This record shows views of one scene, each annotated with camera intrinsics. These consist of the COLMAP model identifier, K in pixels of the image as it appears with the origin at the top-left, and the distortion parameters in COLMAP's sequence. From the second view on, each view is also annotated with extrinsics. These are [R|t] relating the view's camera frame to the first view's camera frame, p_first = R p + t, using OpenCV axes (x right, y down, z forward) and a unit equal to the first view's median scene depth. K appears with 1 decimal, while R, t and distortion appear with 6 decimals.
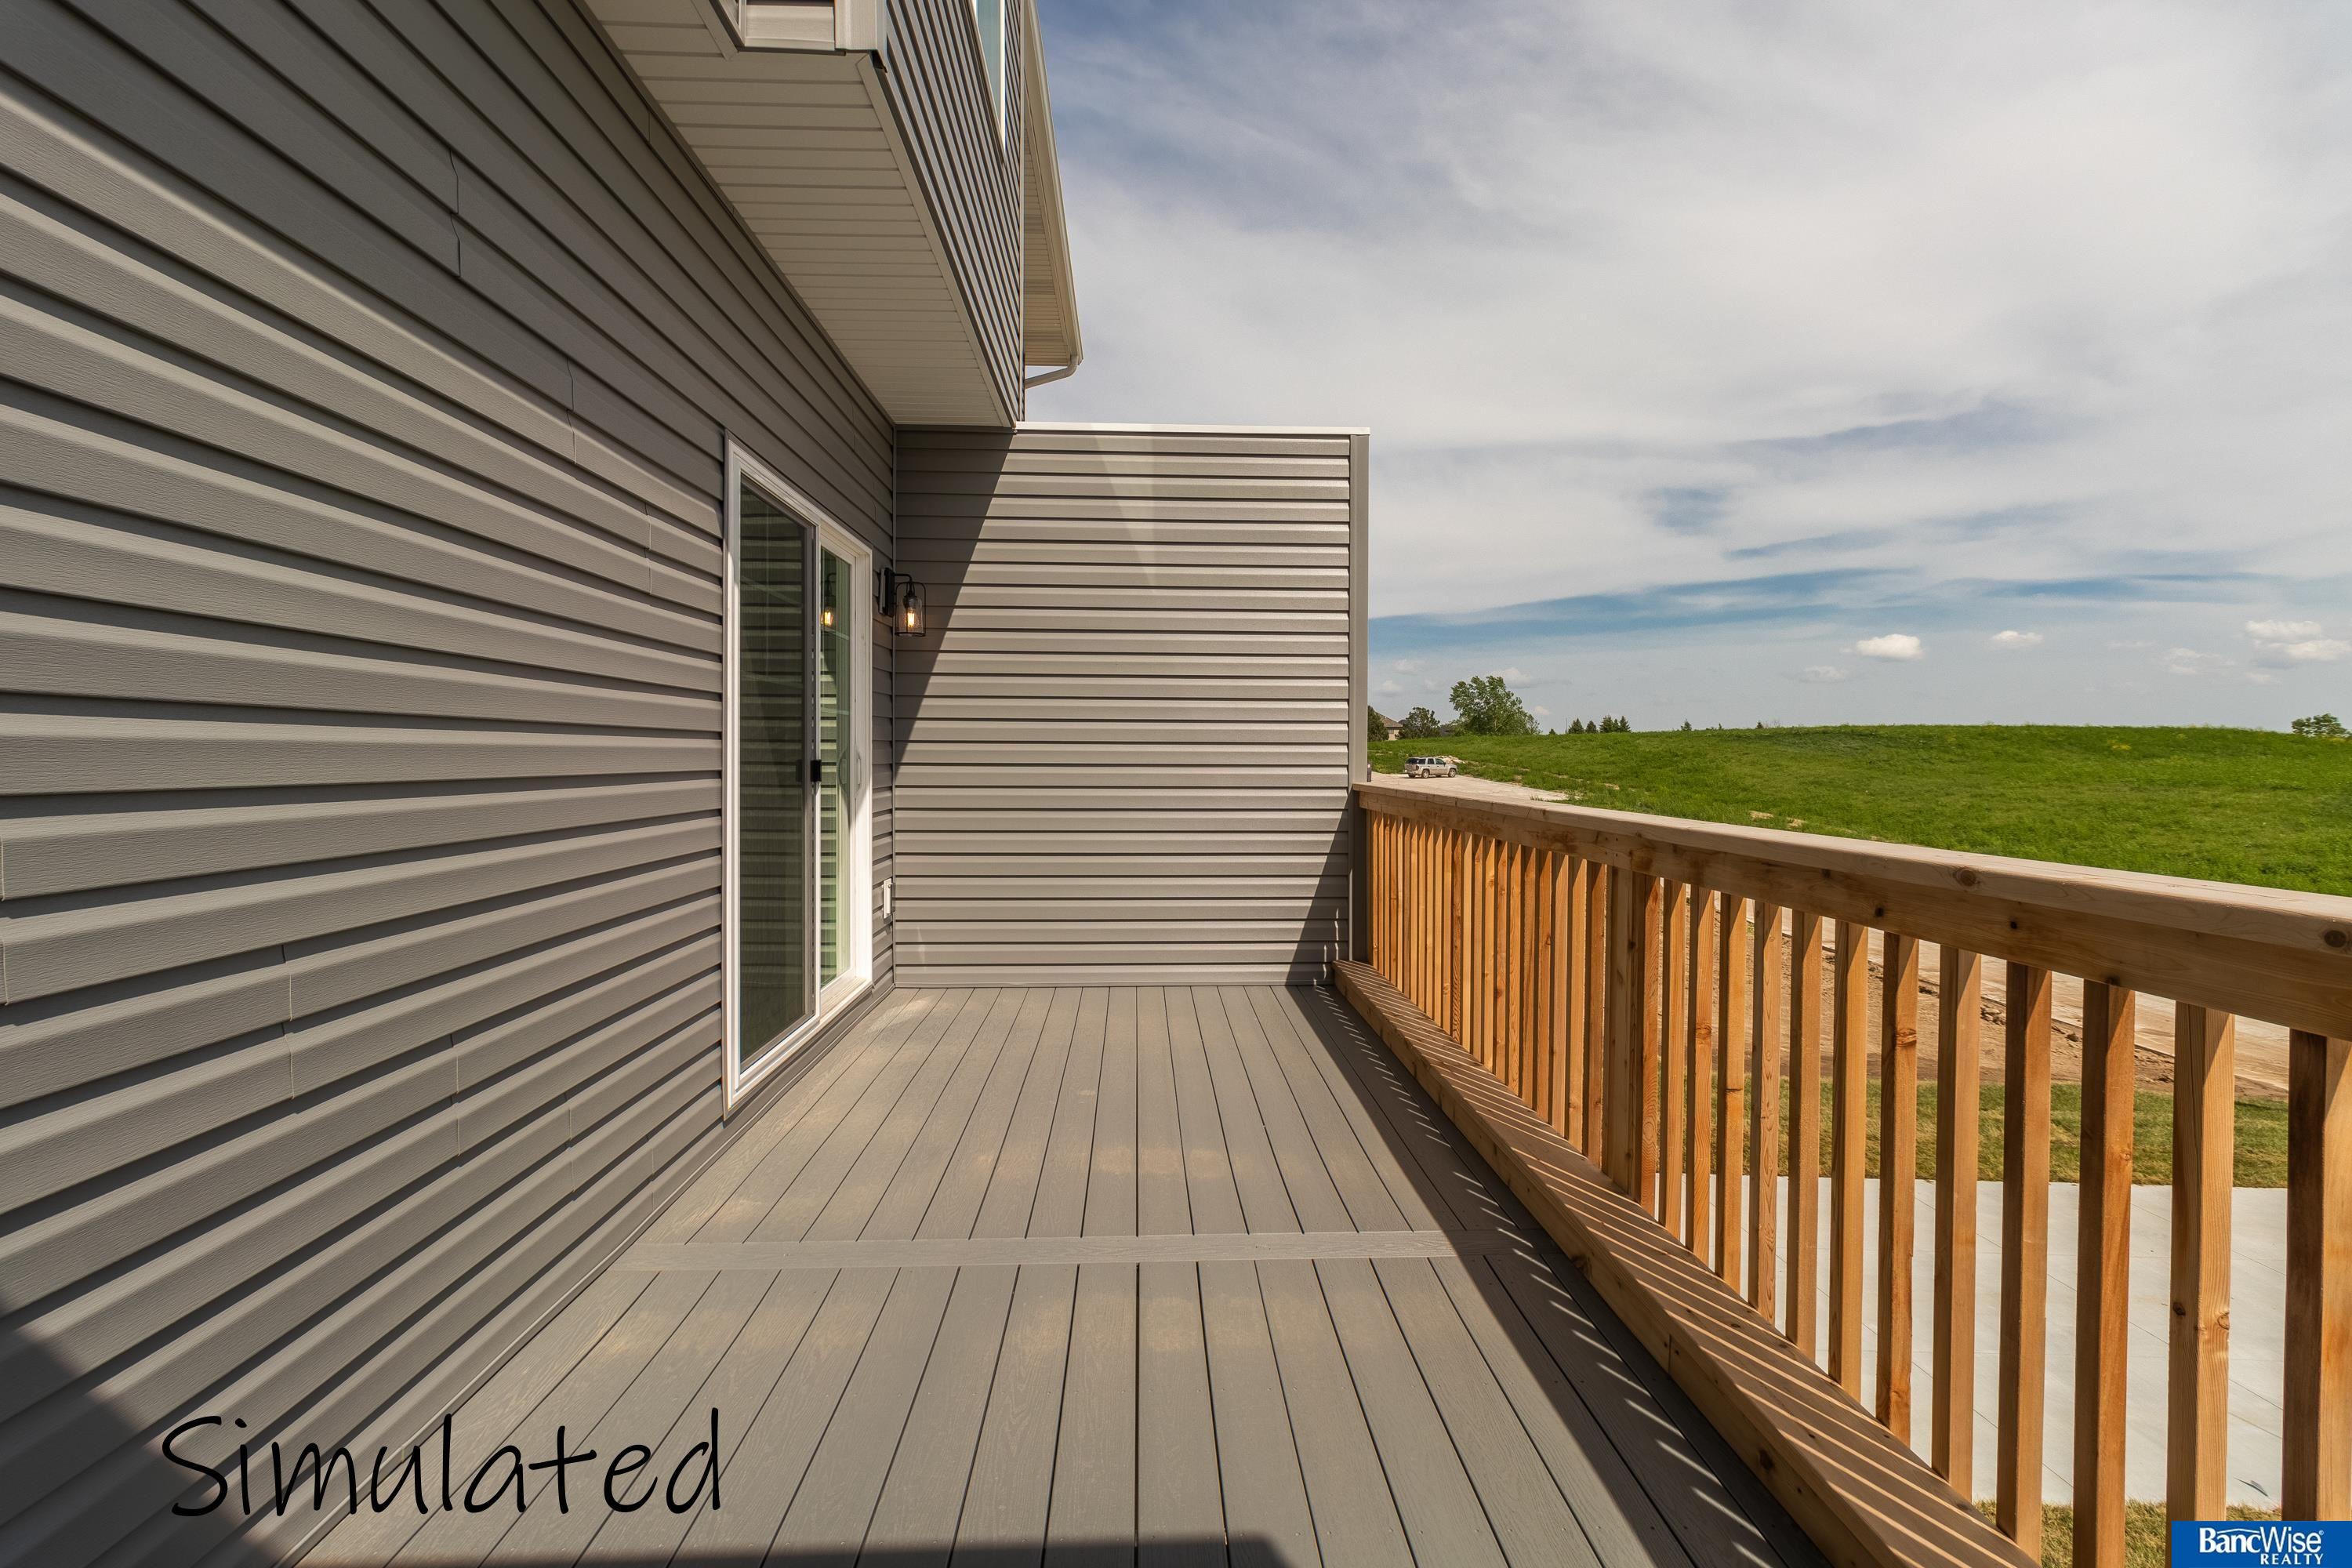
lens RADIAL K [[1110.1, 0, 1172.0], [0, 1110.1, 776.6], [0, 0, 1]] dist [-0.005098, 0.000143]
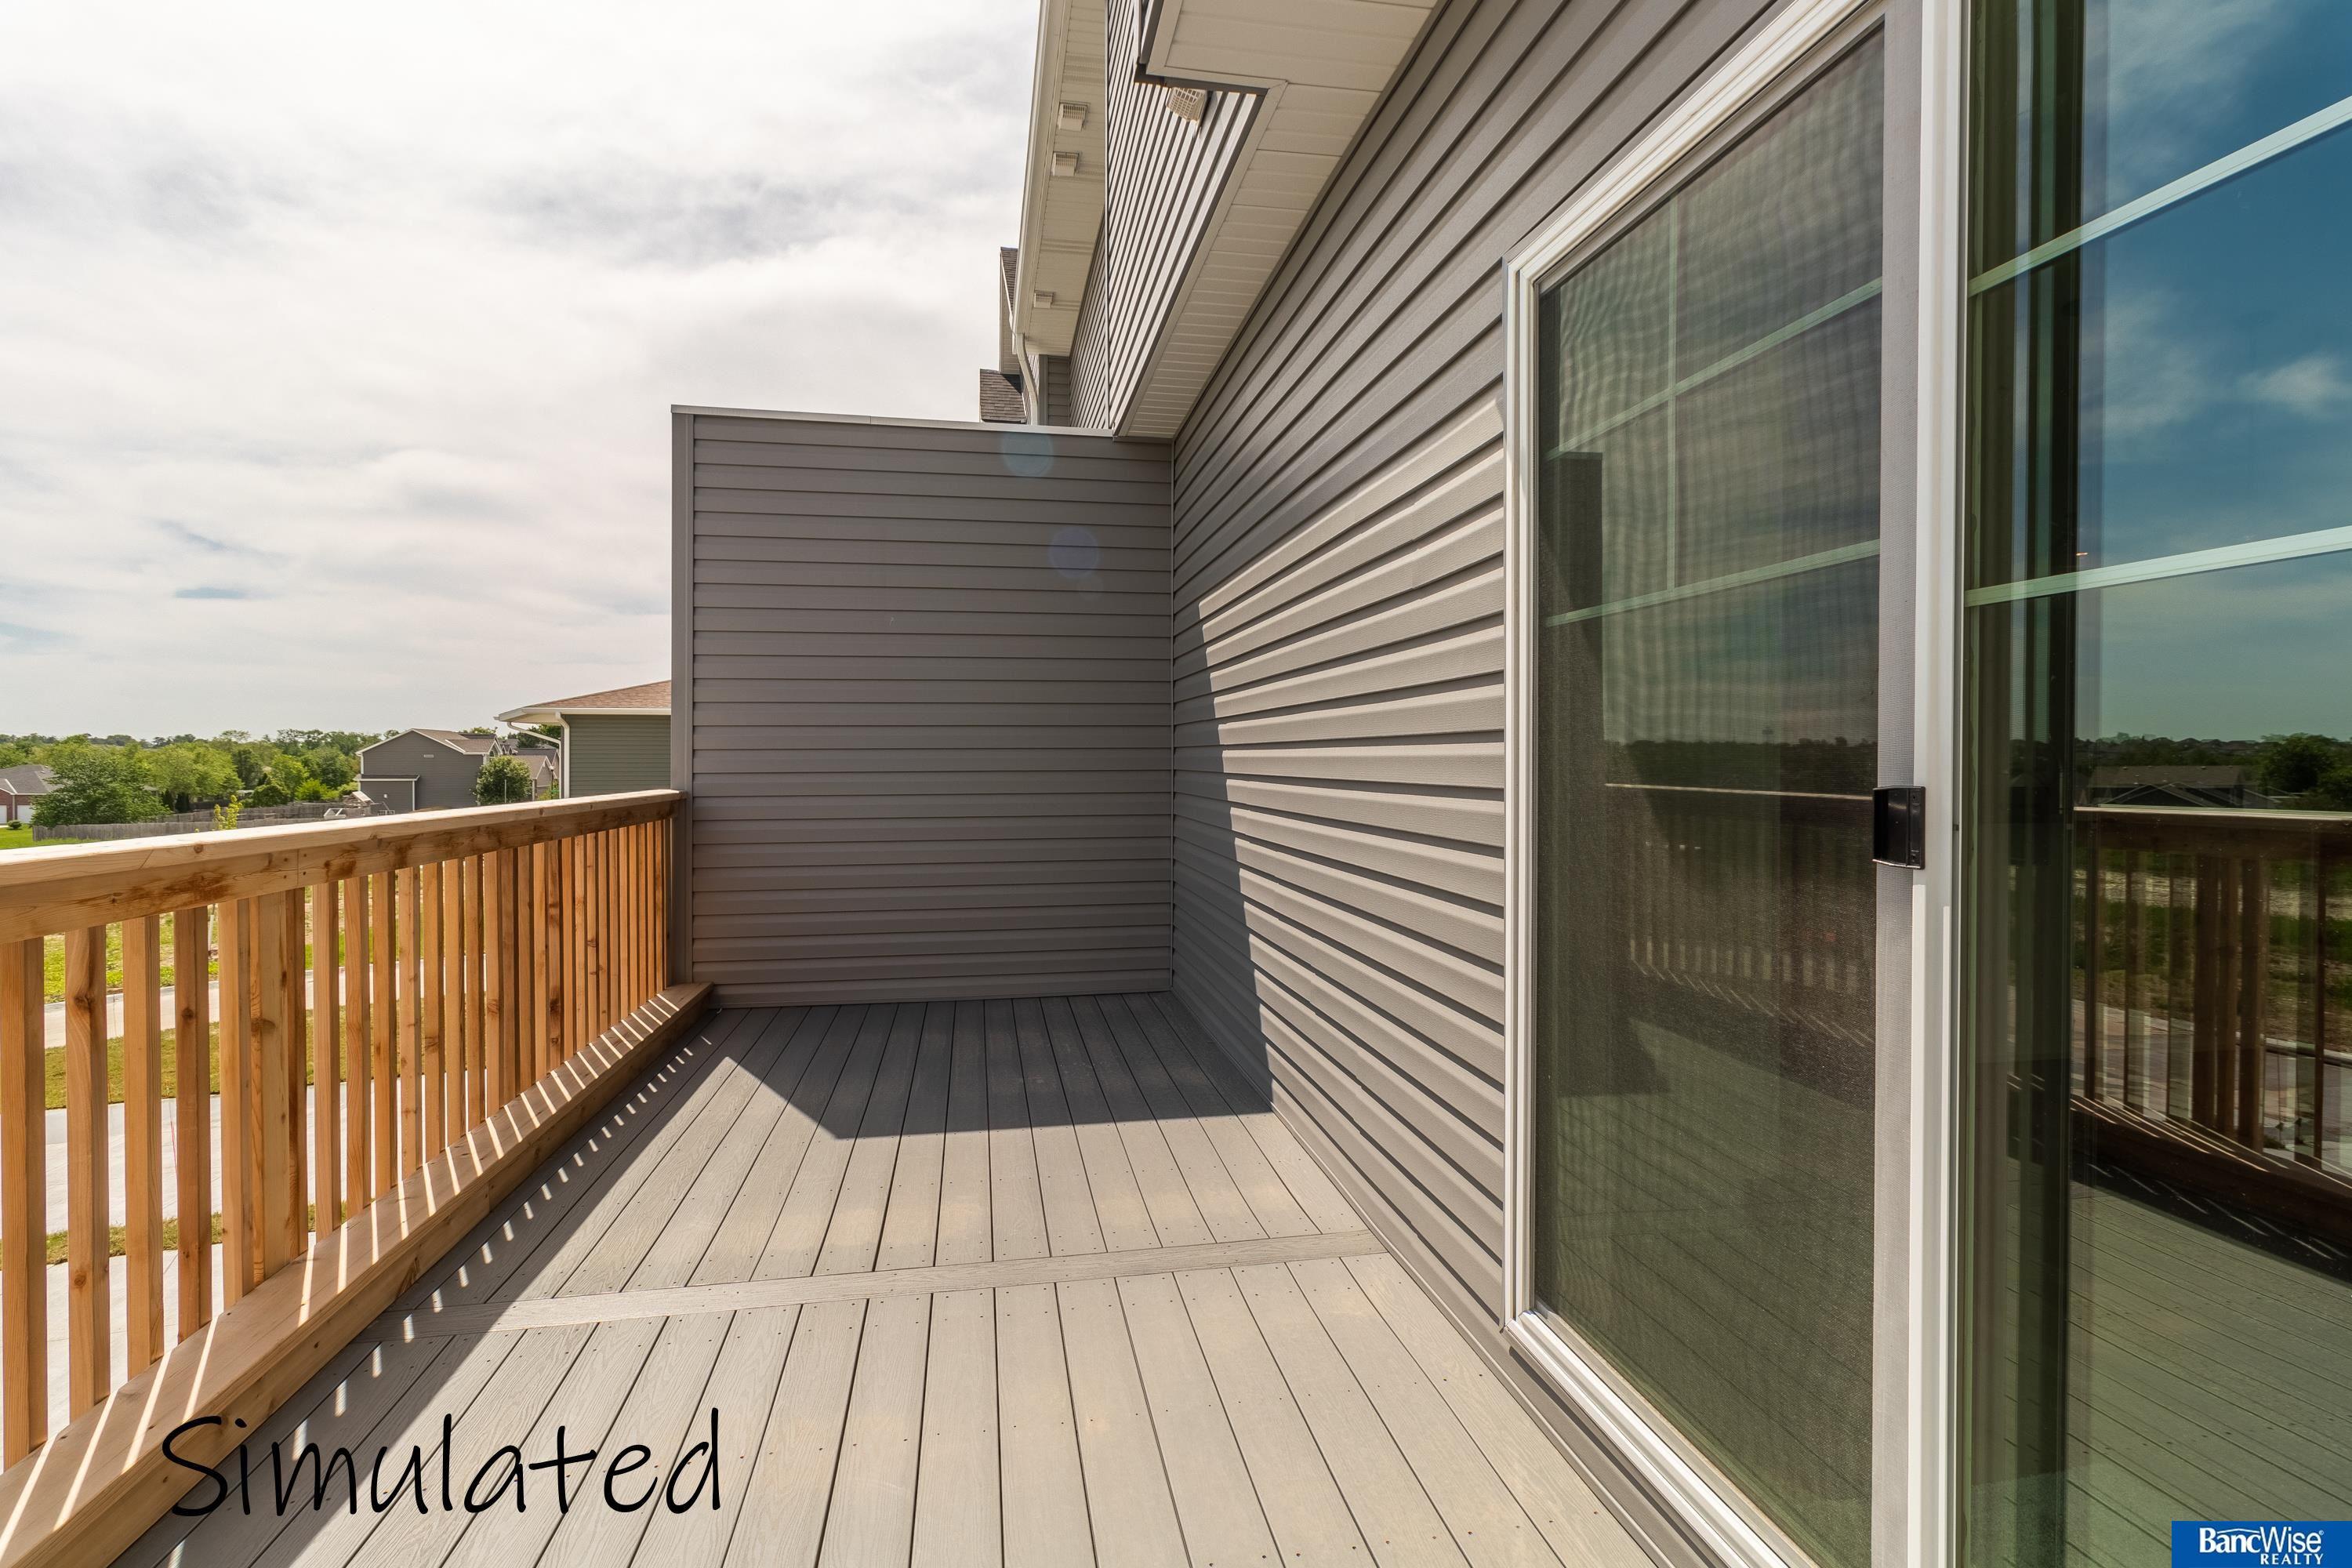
lens RADIAL K [[1110.1, 0, 1189.8], [0, 1110.1, 773.9], [0, 0, 1]] dist [-0.005098, 0.000143]
pose [[-0.987309, -0.004220, -0.158755, -0.166002], [-0.009013, 0.999525, 0.029485, -0.043404], [0.158555, 0.030541, -0.986878, 2.200472]]
